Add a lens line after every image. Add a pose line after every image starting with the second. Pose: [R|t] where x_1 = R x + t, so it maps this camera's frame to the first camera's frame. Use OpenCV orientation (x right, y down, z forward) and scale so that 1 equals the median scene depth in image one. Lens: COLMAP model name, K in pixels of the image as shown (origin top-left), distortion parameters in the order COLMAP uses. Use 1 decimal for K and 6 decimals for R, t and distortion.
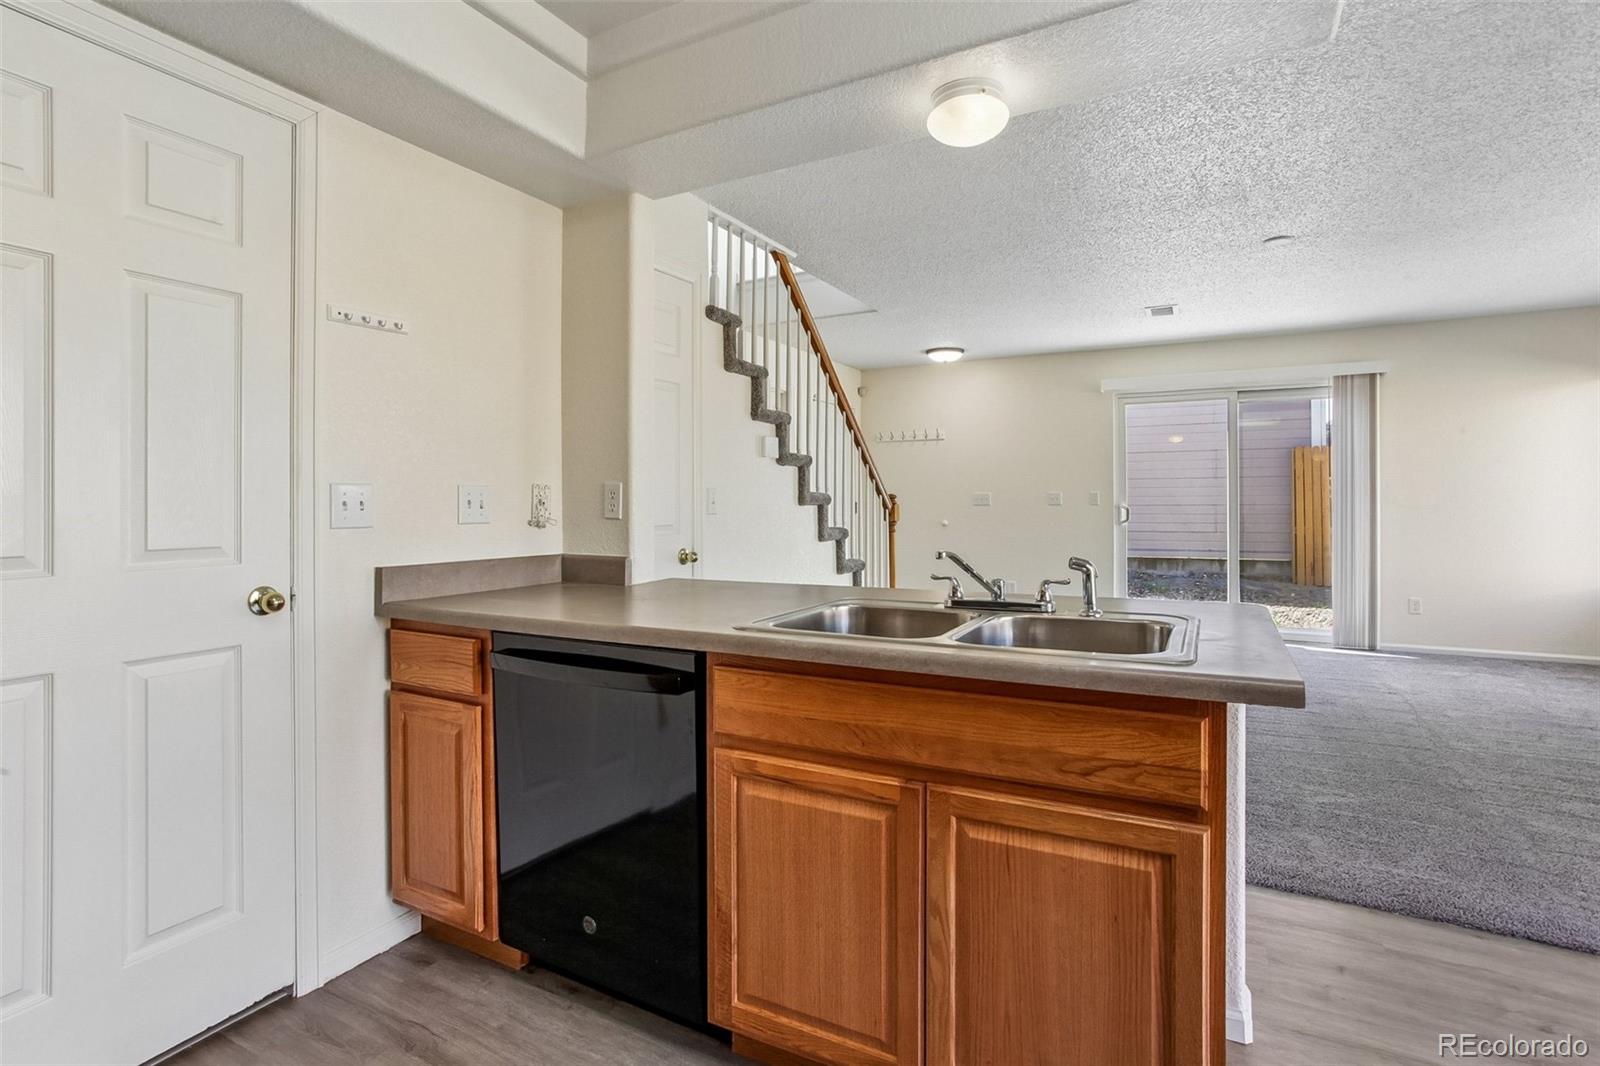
lens RADIAL K [[794.7, 0, 790.6], [0, 794.7, 495.8], [0, 0, 1]] dist [-0.028107, 0.019602]
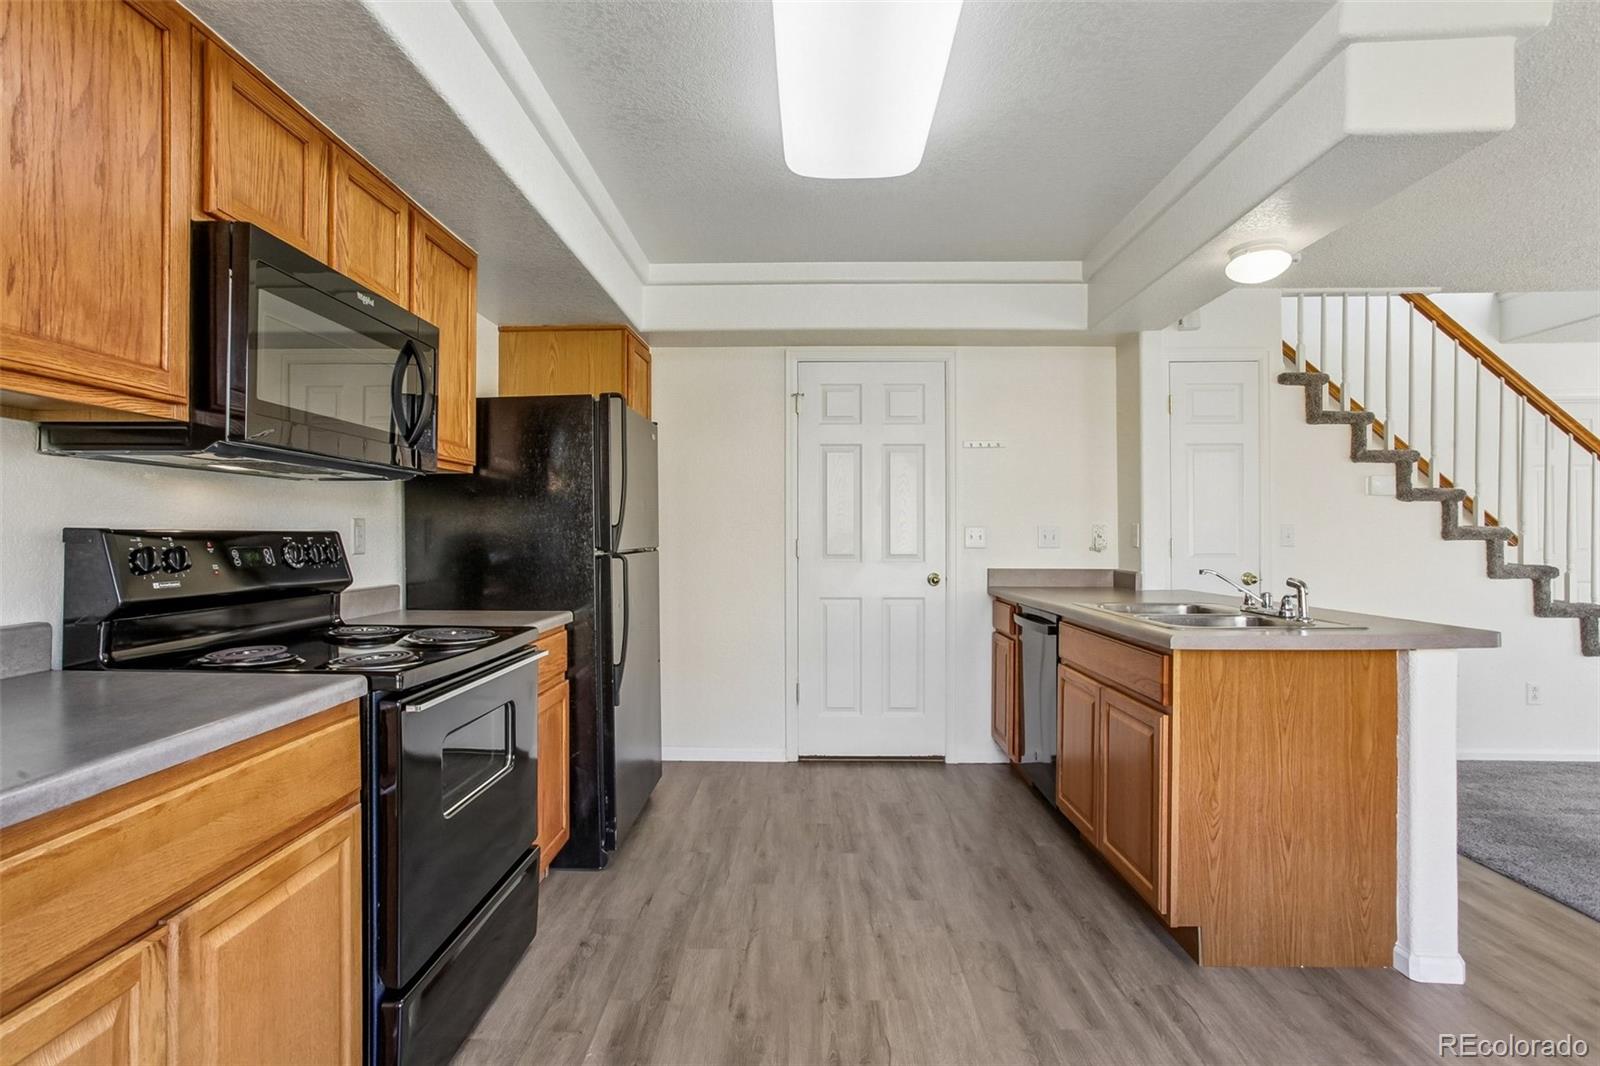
lens RADIAL K [[778.0, 0, 783.5], [0, 778.0, 531.7], [0, 0, 1]] dist [-0.056862, 0.032375]
pose [[0.445842, -0.003646, -0.895104, 0.350554], [0.004831, 0.999987, -0.001667, -0.000330], [0.895099, -0.003580, 0.445854, -0.113879]]
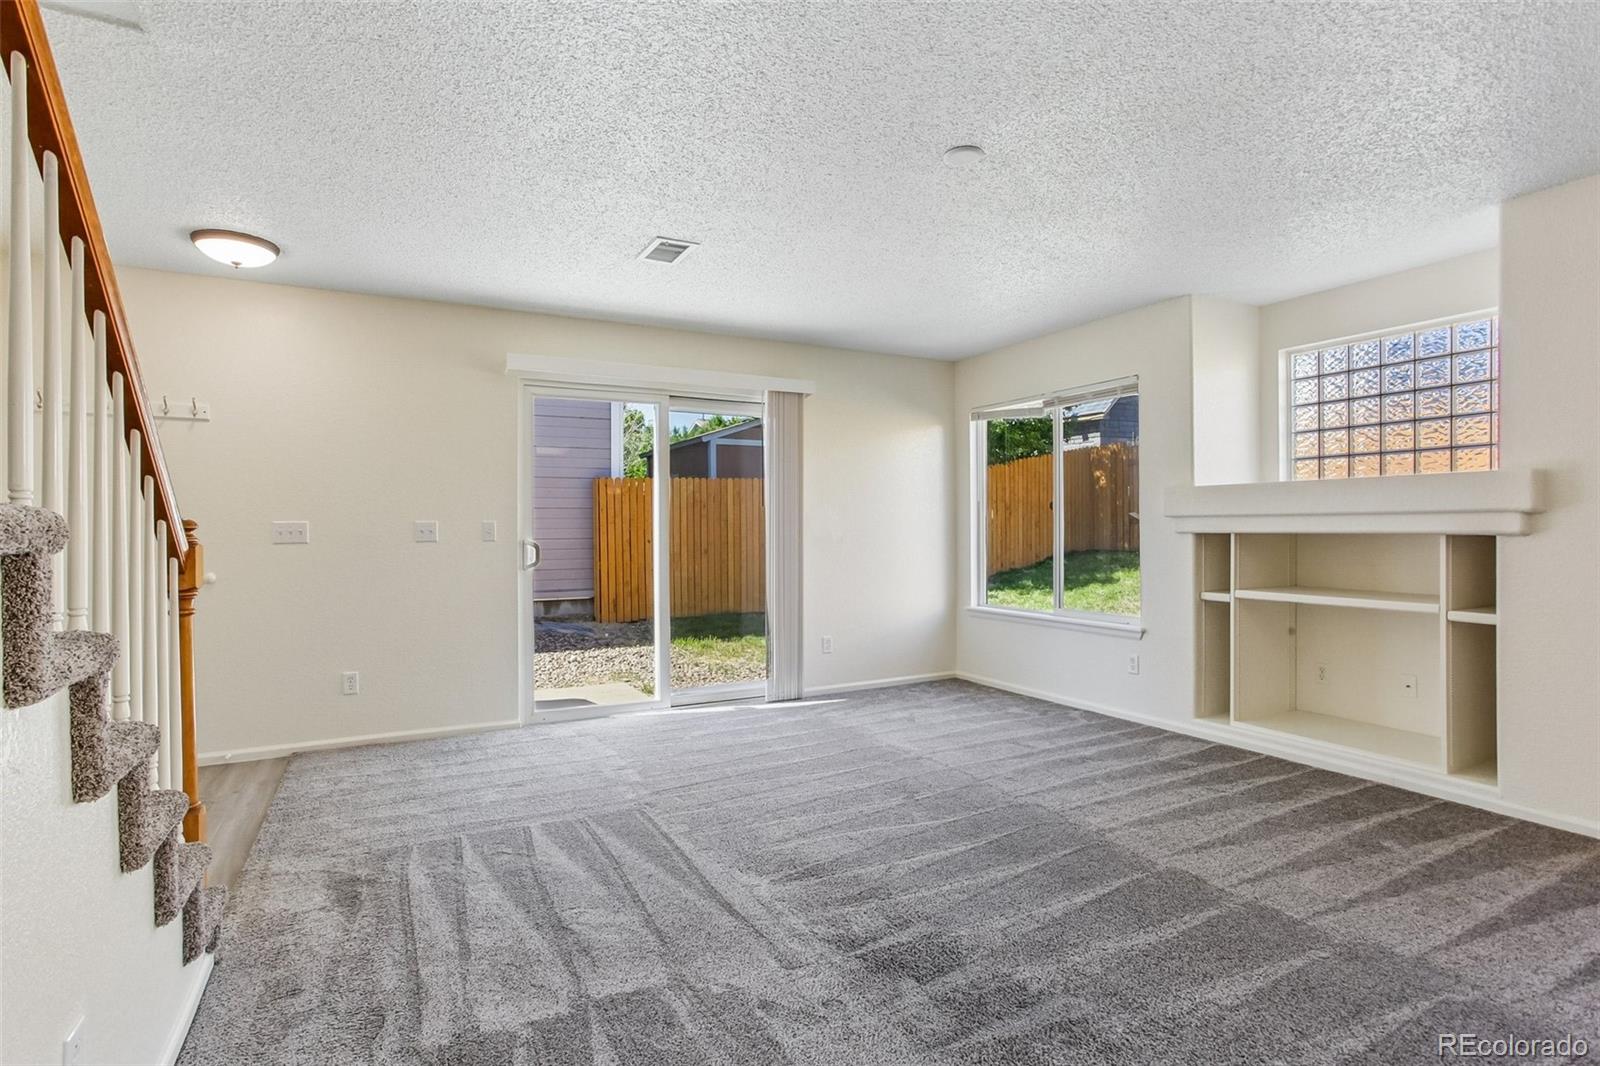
lens RADIAL K [[781.5, 0, 782.6], [0, 781.5, 539.2], [0, 0, 1]] dist [-0.058738, 0.034705]
pose [[0.562191, -0.007681, 0.826972, -0.017141], [-0.001858, 0.999943, 0.010552, 0.002979], [-0.827005, -0.007469, 0.562145, 0.515621]]
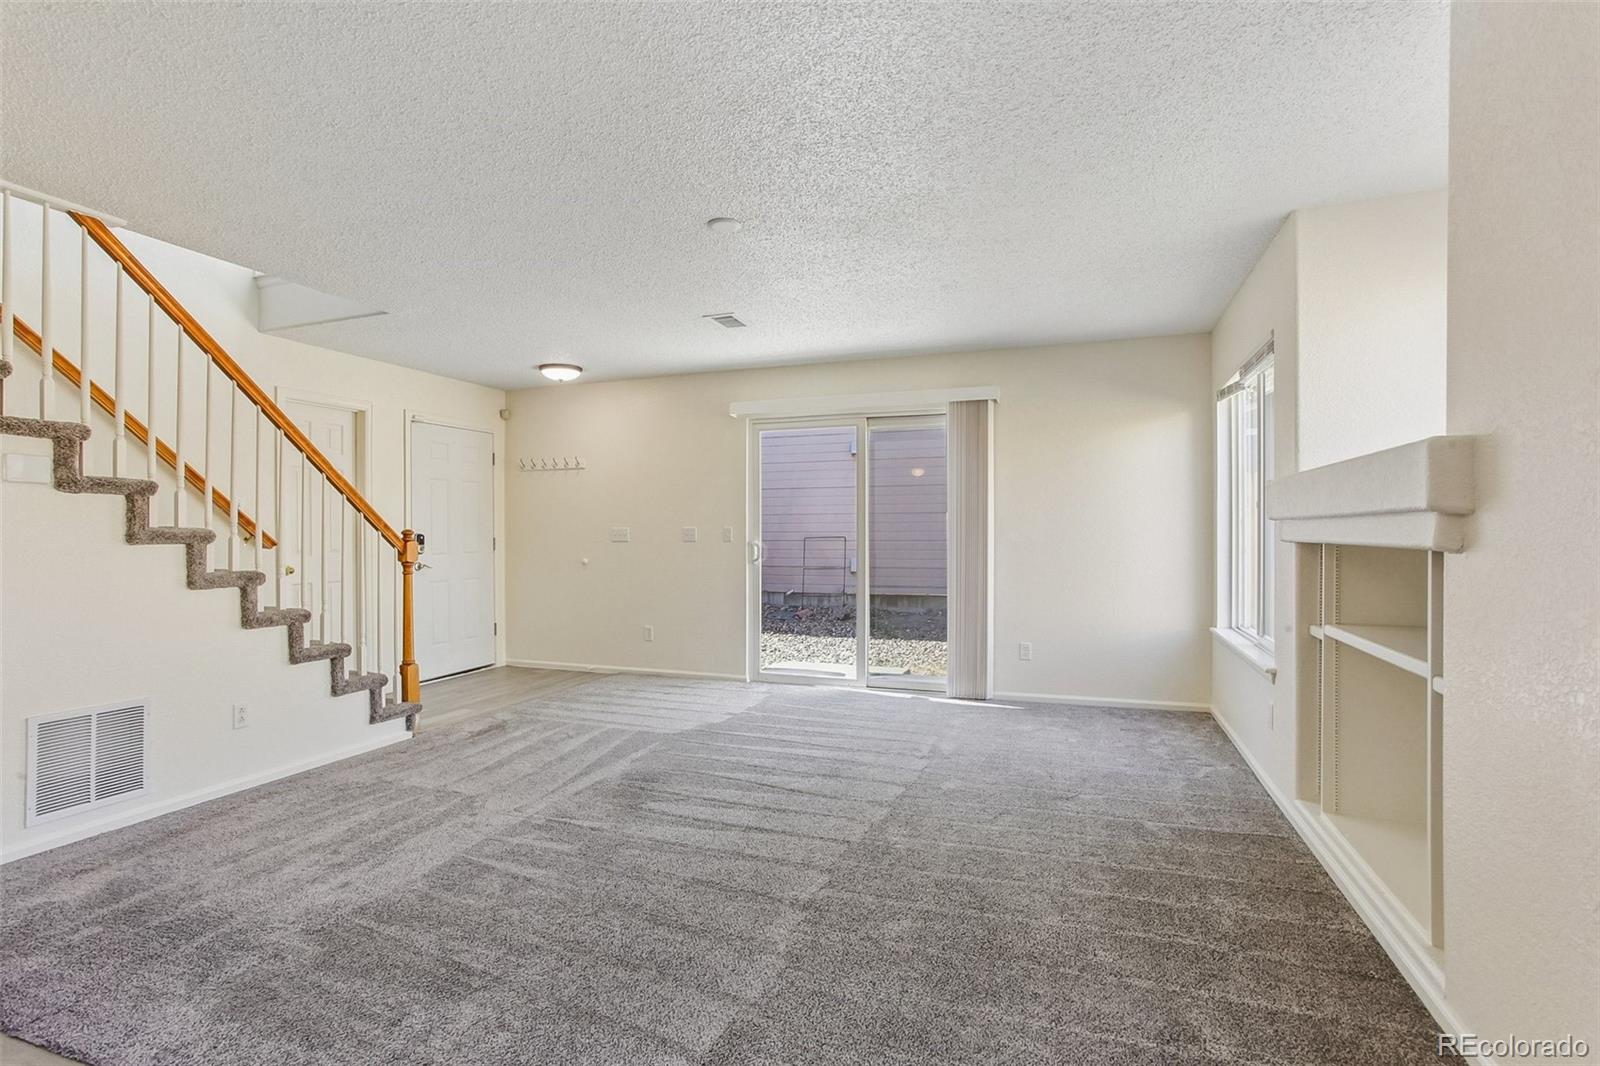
lens RADIAL K [[781.5, 0, 782.6], [0, 781.5, 539.2], [0, 0, 1]] dist [-0.058738, 0.034705]
pose [[0.991737, 0.001349, 0.128283, 0.392769], [-0.002951, 0.999920, 0.012294, -0.002893], [-0.128256, -0.012571, 0.991661, 0.128590]]
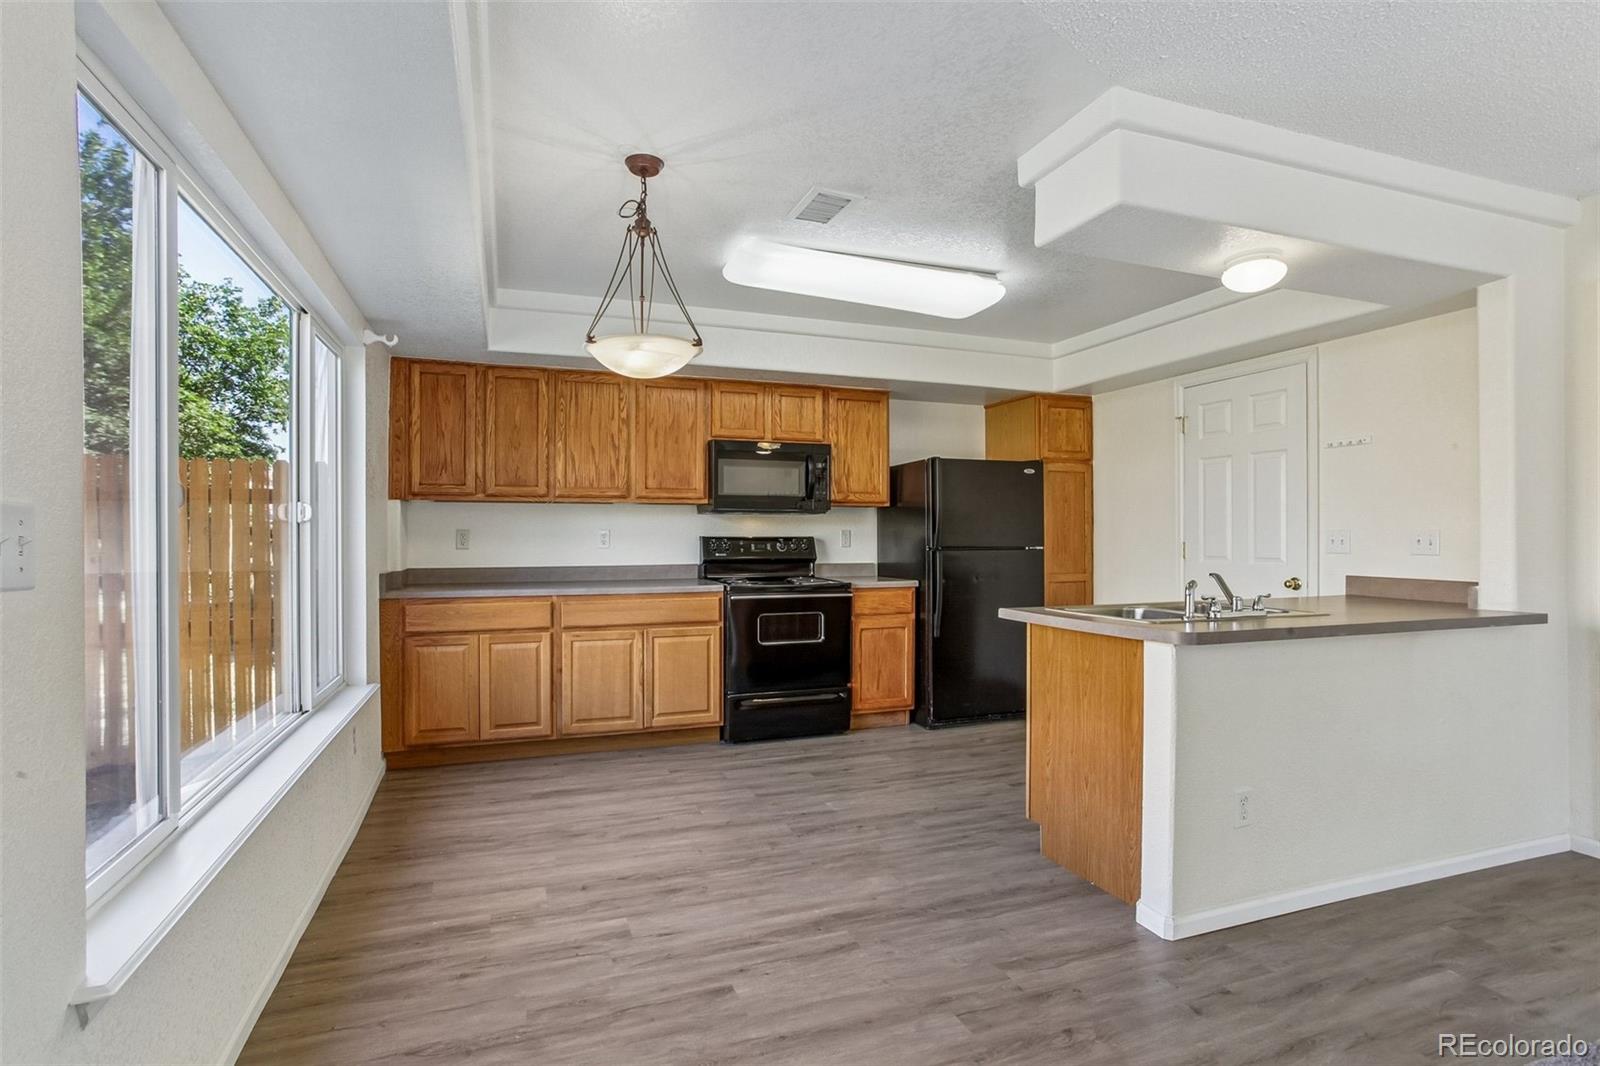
lens RADIAL K [[785.2, 0, 781.7], [0, 785.2, 528.9], [0, 0, 1]] dist [-0.075313, 0.060528]
pose [[-0.670626, -0.005115, -0.741778, 0.603035], [0.004382, 0.999931, -0.010857, -0.001416], [0.741782, -0.010531, -0.670558, 0.434857]]
